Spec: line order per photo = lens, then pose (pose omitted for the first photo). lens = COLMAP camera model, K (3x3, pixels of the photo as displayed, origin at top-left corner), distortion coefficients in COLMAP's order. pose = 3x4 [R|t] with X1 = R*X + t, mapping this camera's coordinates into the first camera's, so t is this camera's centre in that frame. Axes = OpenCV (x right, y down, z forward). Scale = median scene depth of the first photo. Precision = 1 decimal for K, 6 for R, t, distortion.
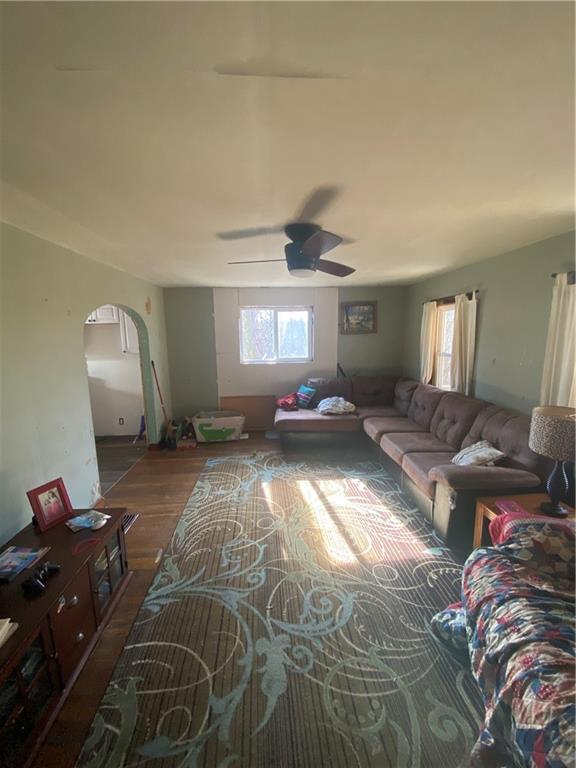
lens RADIAL K [[312.7, 0, 288.0], [0, 312.7, 384.0], [0, 0, 1]] dist [0.002412, -0.014294]
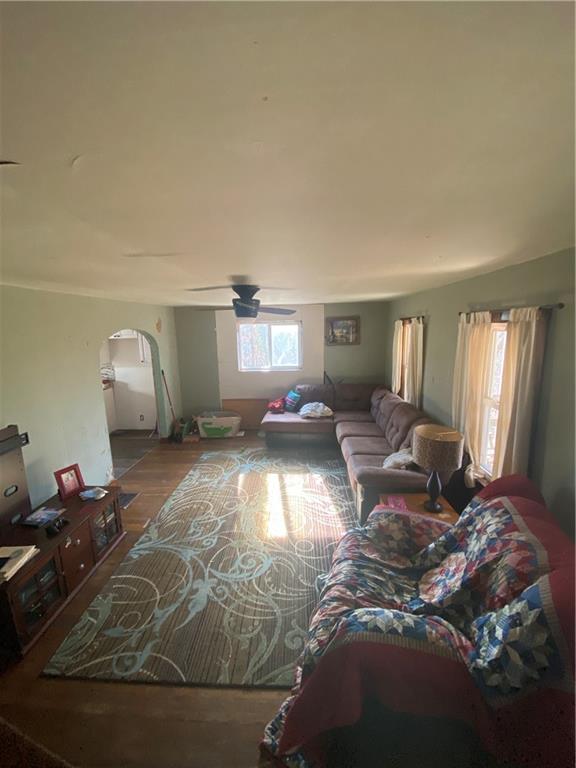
lens RADIAL K [[312.7, 0, 288.0], [0, 312.7, 384.0], [0, 0, 1]] dist [0.002412, -0.014294]
pose [[0.993486, 0.015486, -0.112897, 0.332662], [-0.012915, 0.999641, 0.023472, -0.096289], [0.113220, -0.021861, 0.993329, -0.267886]]
